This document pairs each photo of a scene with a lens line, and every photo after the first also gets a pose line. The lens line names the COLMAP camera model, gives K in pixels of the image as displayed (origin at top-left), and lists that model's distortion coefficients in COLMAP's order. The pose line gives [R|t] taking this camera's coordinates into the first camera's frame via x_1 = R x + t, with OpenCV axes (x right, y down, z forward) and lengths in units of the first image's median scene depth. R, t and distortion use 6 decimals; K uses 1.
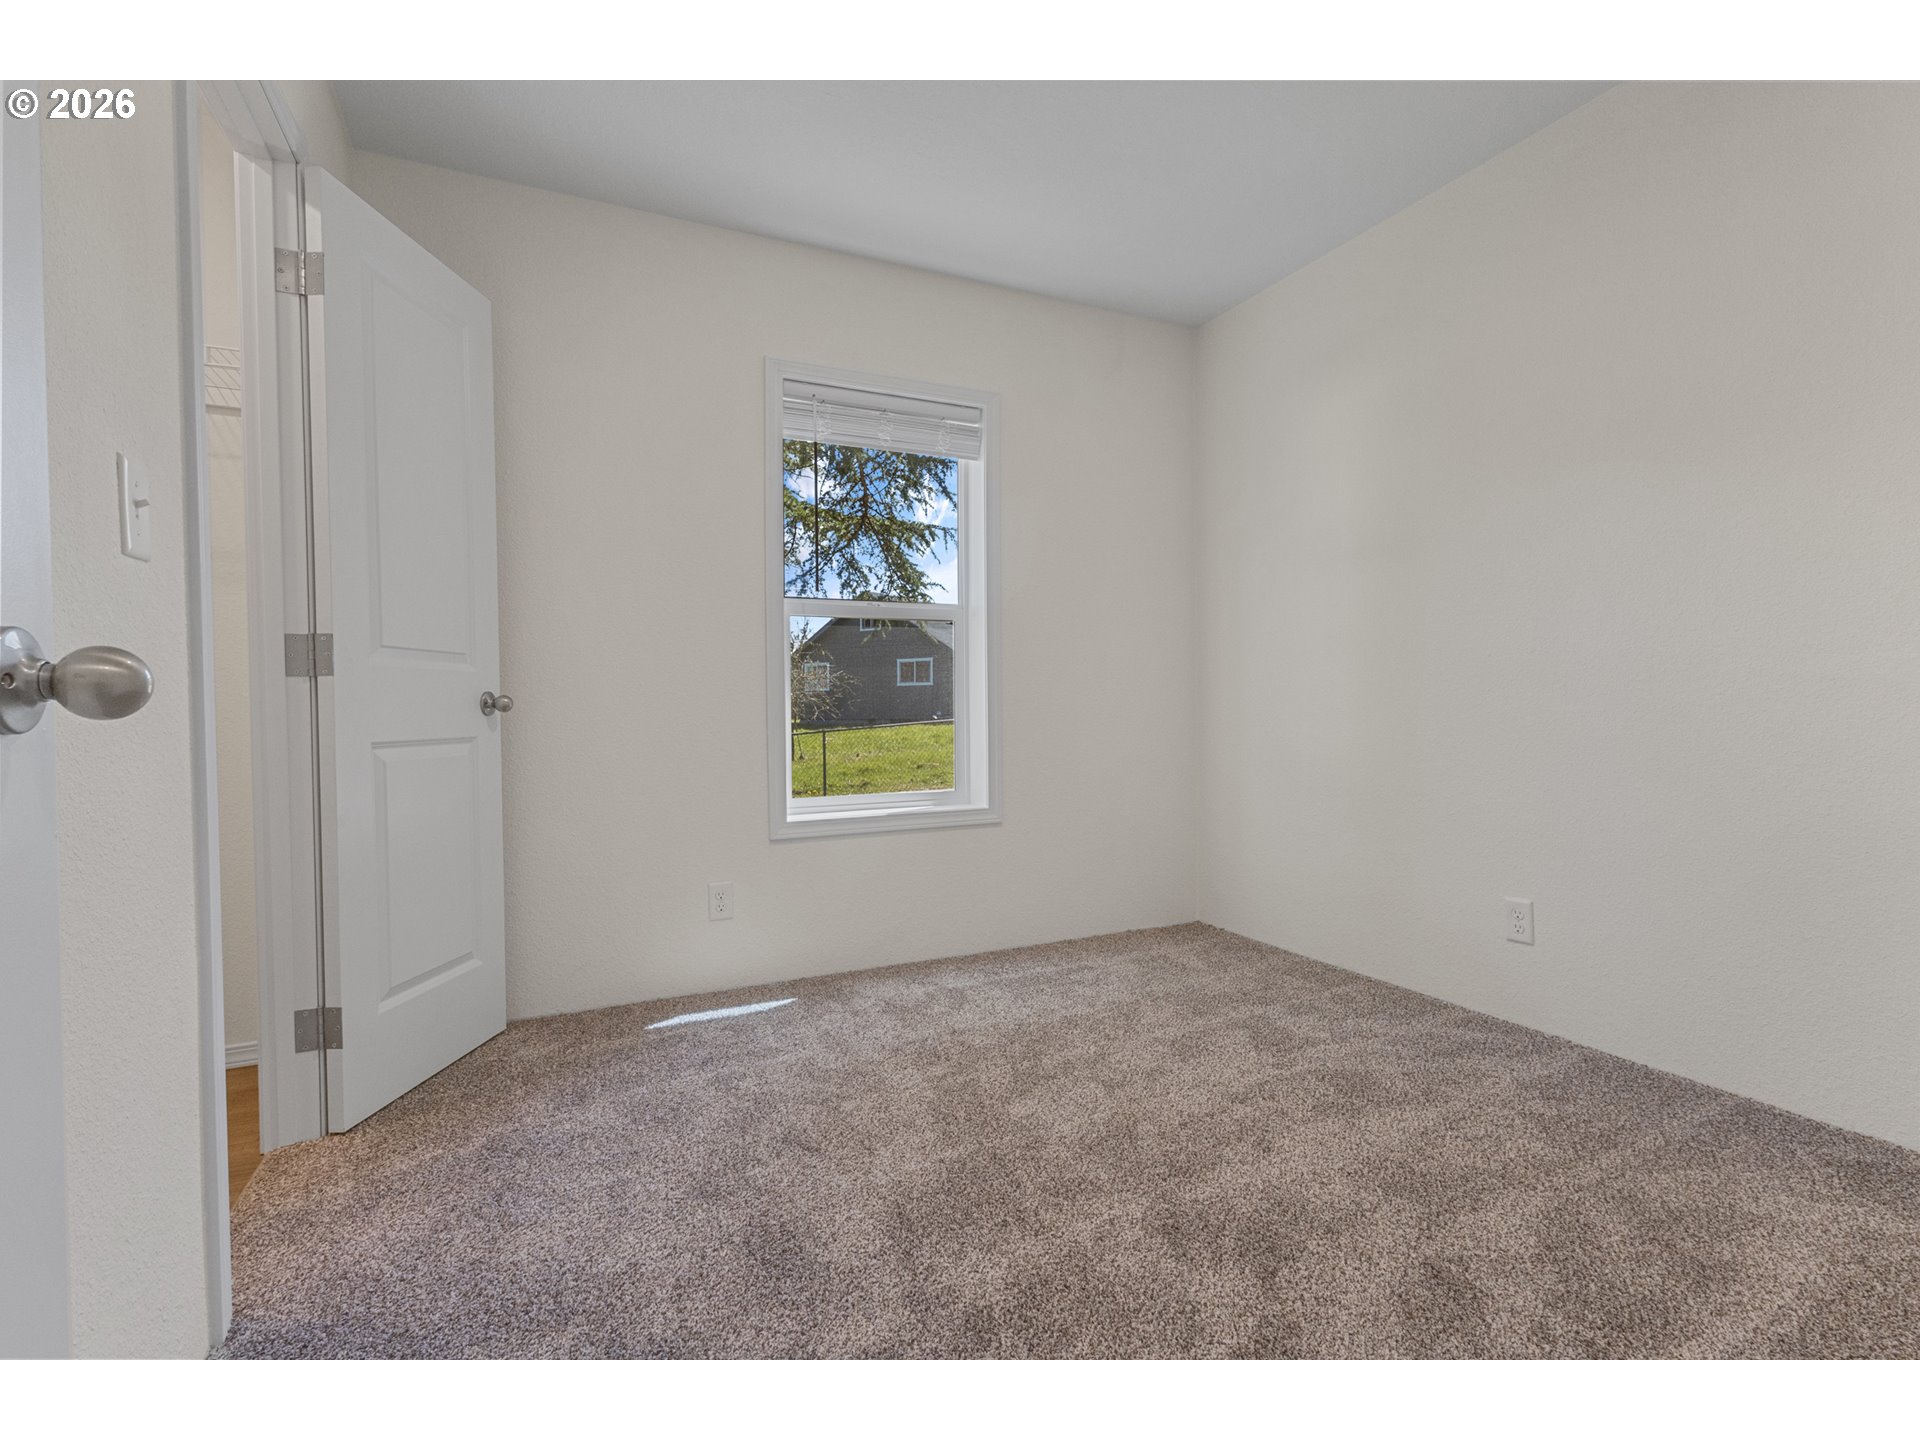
lens RADIAL K [[978.3, 0, 960.0], [0, 978.3, 720.0], [0, 0, 1]] dist [0.017589, 0.000328]
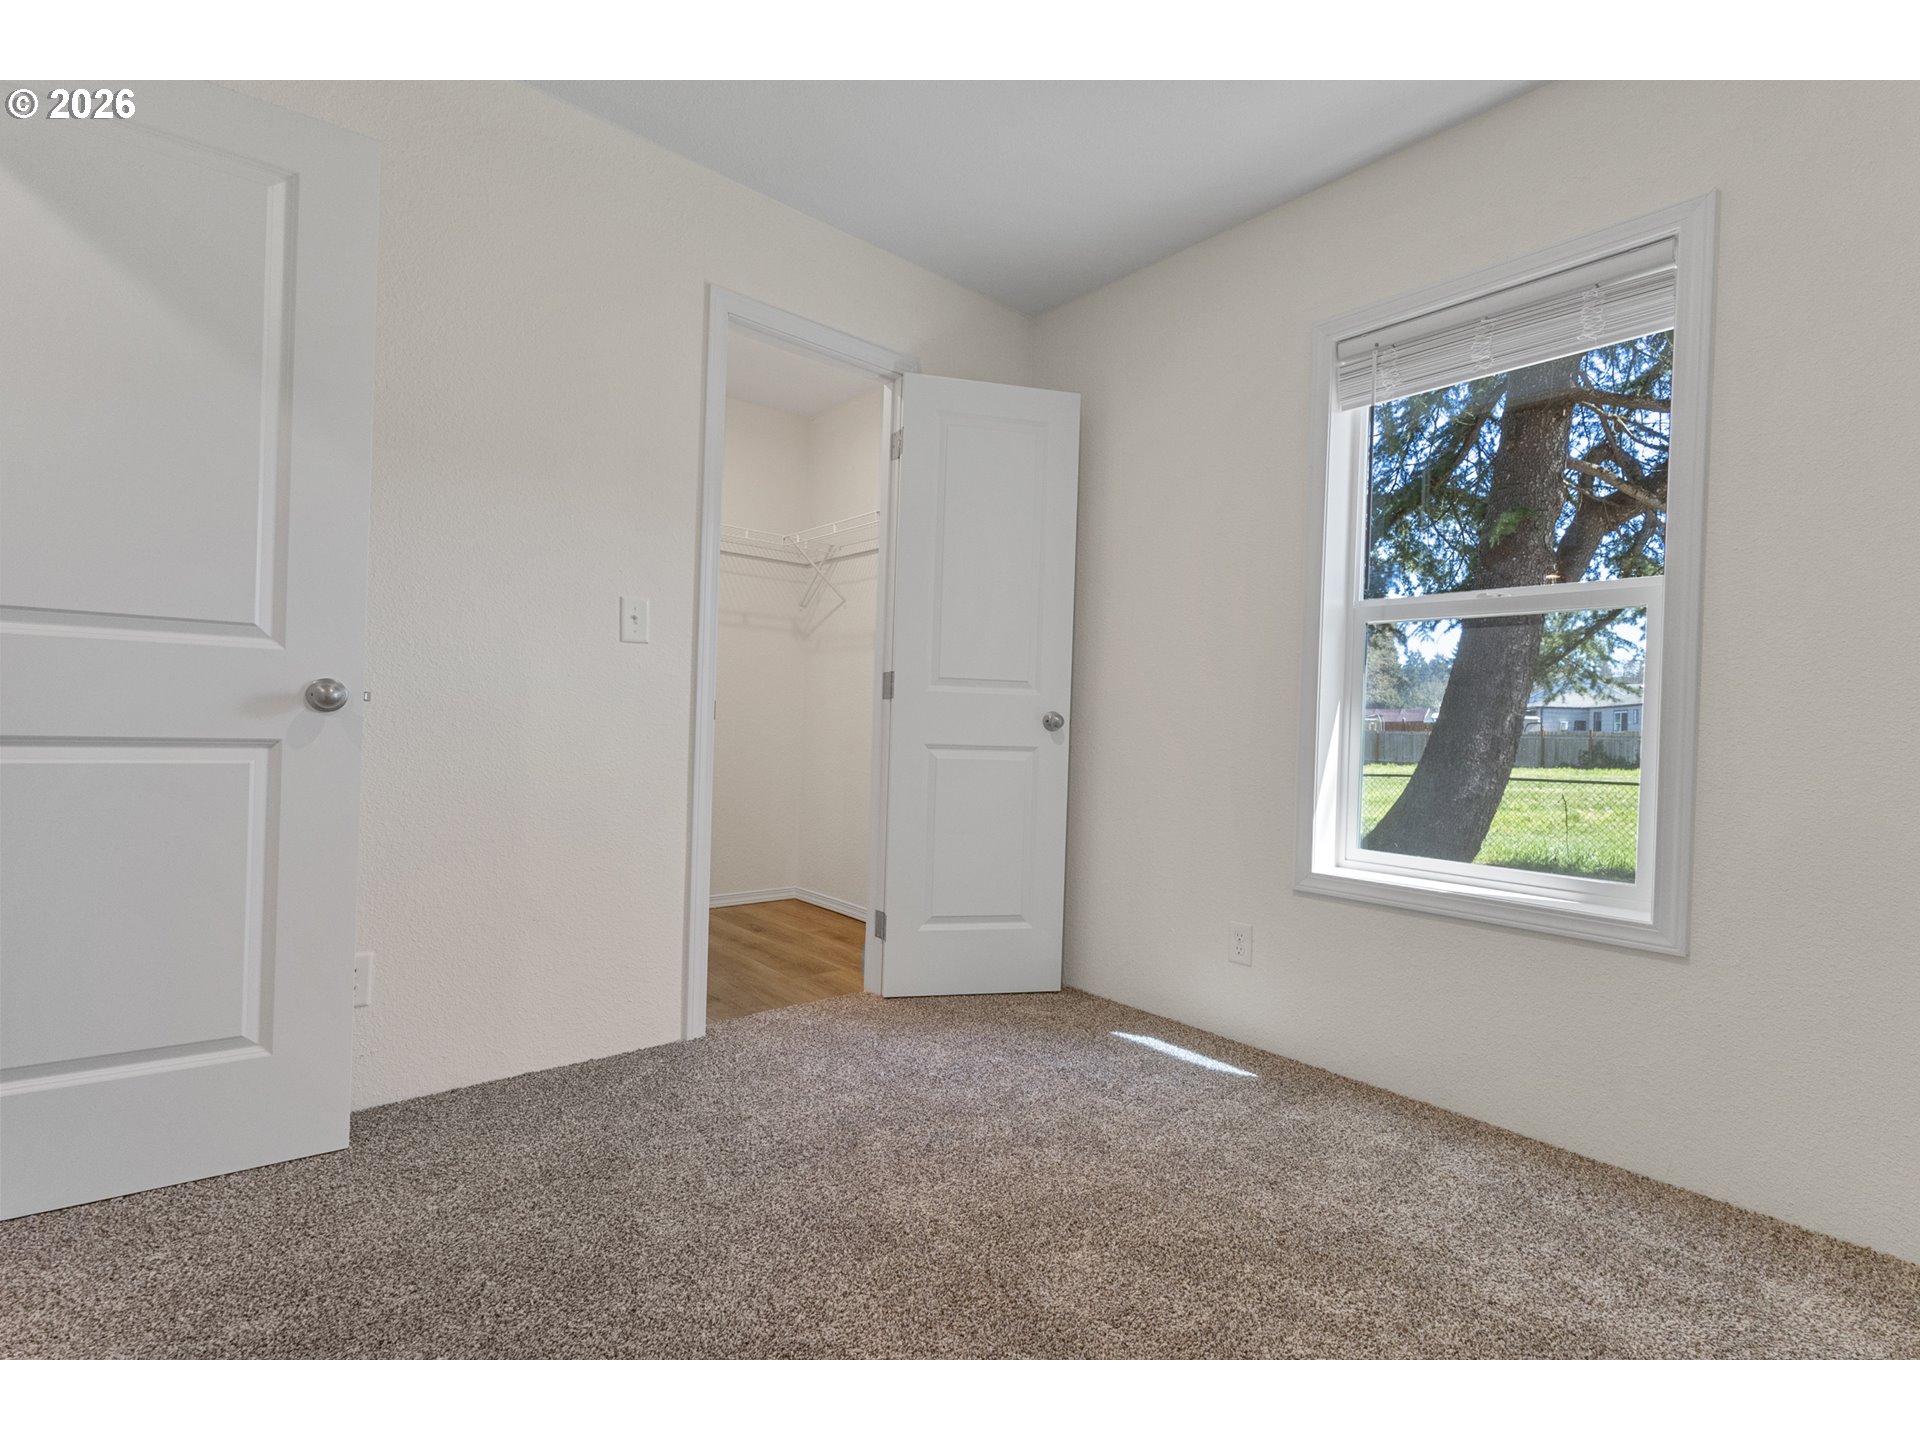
lens RADIAL K [[978.3, 0, 960.0], [0, 978.3, 720.0], [0, 0, 1]] dist [0.017589, 0.000328]
pose [[0.167892, 0.012091, -0.985731, 0.683186], [-0.047189, 0.998877, 0.004215, -0.017446], [0.984675, 0.045808, 0.168274, 0.640105]]
